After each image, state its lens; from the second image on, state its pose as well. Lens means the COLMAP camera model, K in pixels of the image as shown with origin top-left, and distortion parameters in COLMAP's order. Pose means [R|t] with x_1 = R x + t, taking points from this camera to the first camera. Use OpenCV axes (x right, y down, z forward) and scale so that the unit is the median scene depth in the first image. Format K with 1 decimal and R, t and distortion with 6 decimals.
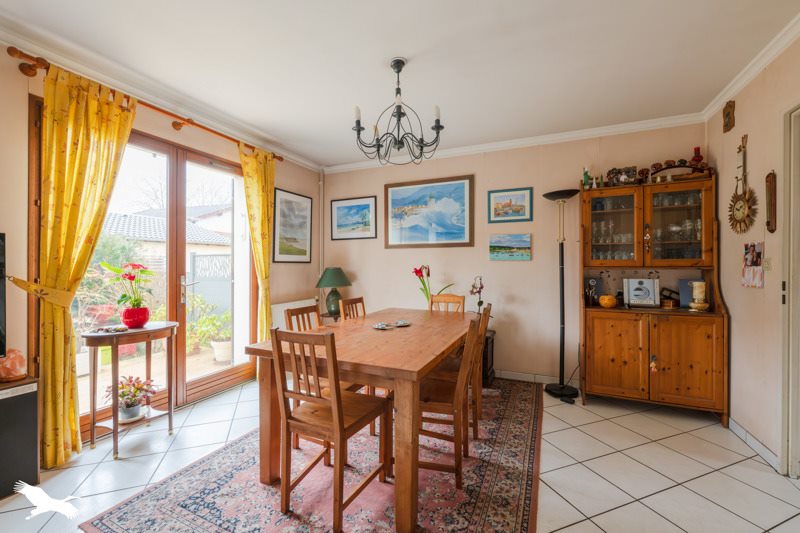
lens RADIAL K [[328.9, 0, 400.4], [0, 328.9, 263.7], [0, 0, 1]] dist [0.001829, 0.000754]
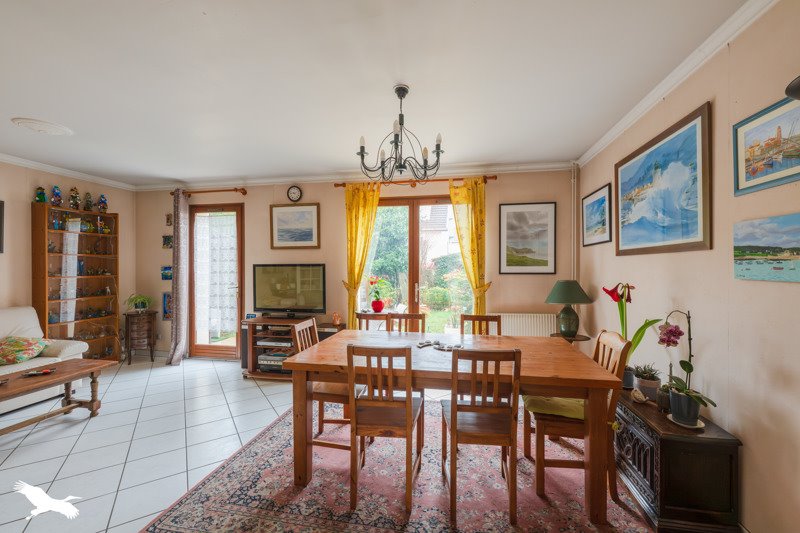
lens RADIAL K [[328.9, 0, 402.7], [0, 328.9, 265.2], [0, 0, 1]] dist [0.001829, 0.000754]
pose [[0.237655, -0.006782, -0.971326, 0.597255], [0.004574, 0.999972, -0.005863, -0.028596], [0.971339, -0.003050, 0.237680, 0.452027]]
